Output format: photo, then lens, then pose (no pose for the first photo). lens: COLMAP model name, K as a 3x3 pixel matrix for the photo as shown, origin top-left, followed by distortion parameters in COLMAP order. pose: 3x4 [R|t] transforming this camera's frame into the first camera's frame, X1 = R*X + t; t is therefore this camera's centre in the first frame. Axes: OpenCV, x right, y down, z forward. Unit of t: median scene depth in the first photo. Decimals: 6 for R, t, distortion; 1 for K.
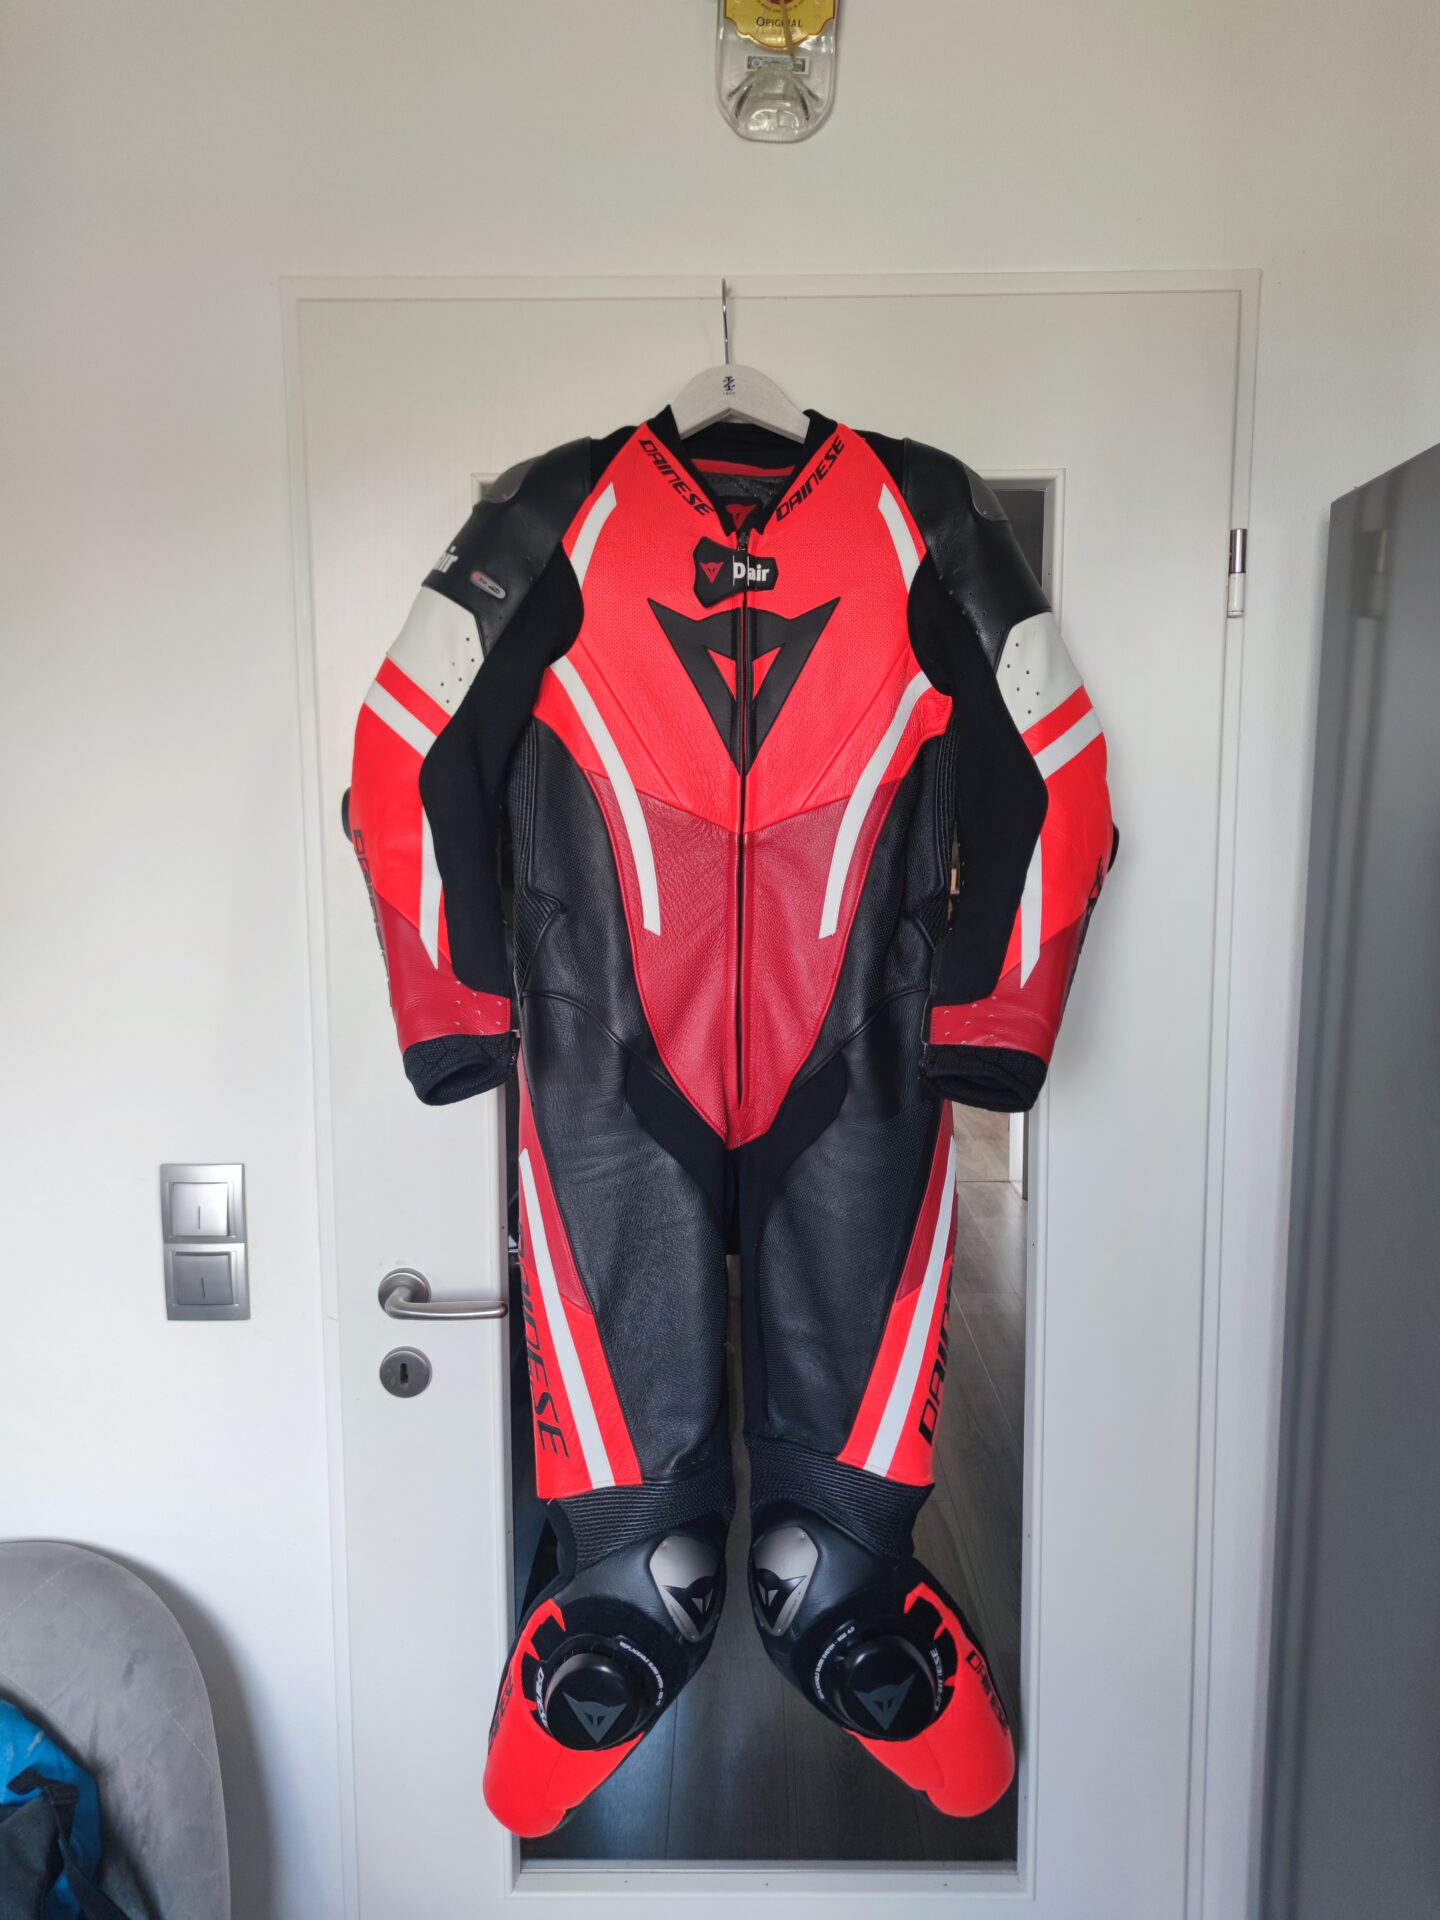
lens RADIAL K [[1392.8, 0, 732.6], [0, 1392.8, 932.6], [0, 0, 1]] dist [0.044200, -0.000375]
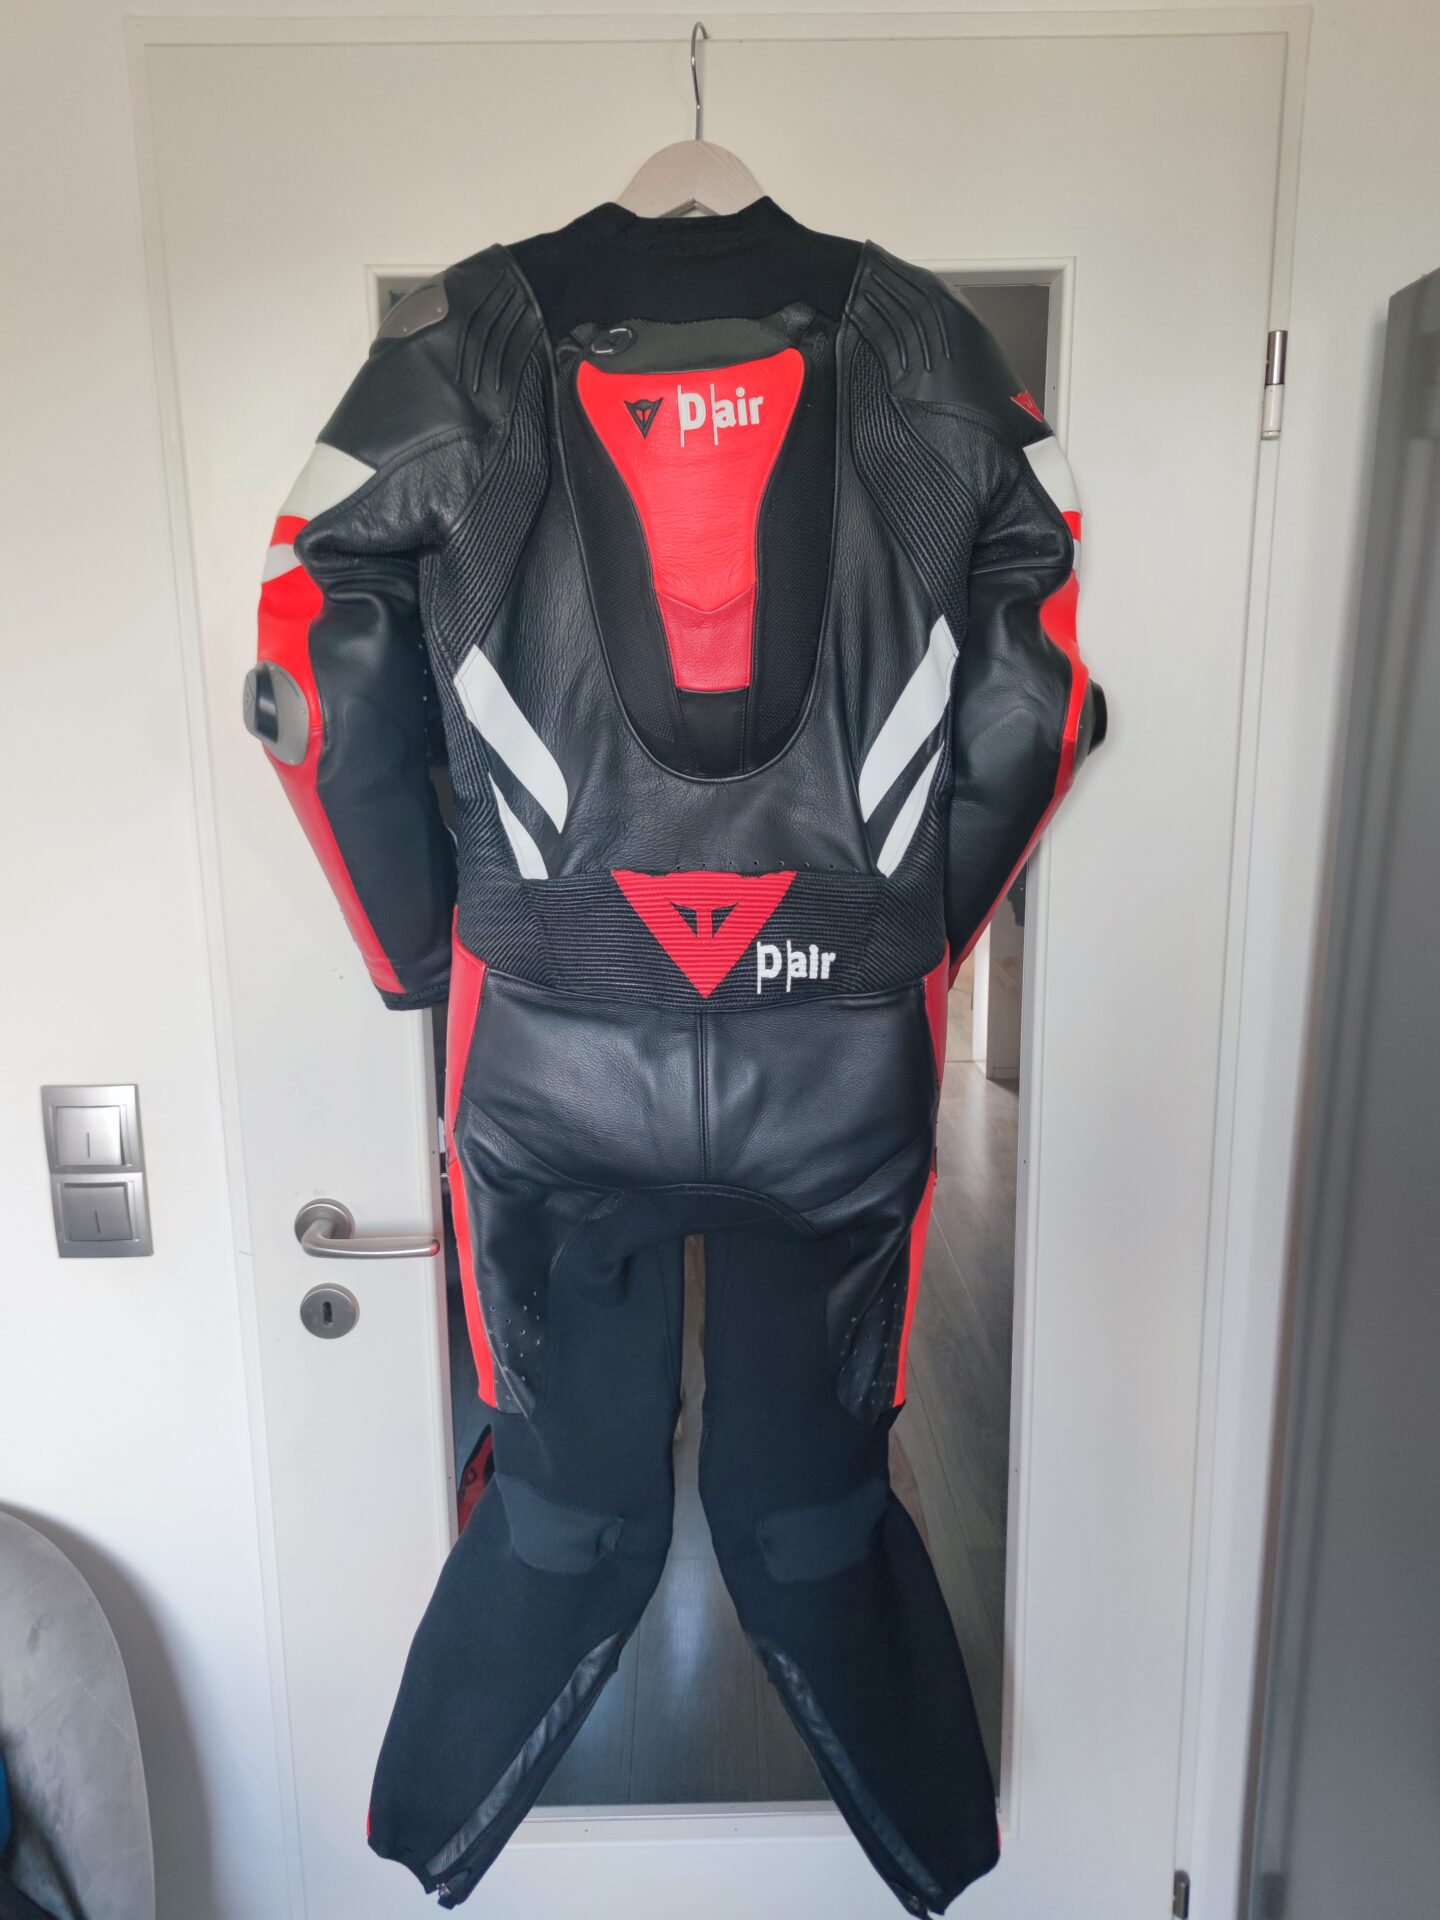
lens RADIAL K [[1392.8, 0, 732.6], [0, 1392.8, 932.6], [0, 0, 1]] dist [0.044200, -0.000375]
pose [[0.999390, -0.014176, 0.031910, -0.000772], [0.011251, 0.995874, 0.090045, -0.005579], [-0.033054, -0.089631, 0.995426, 0.116463]]
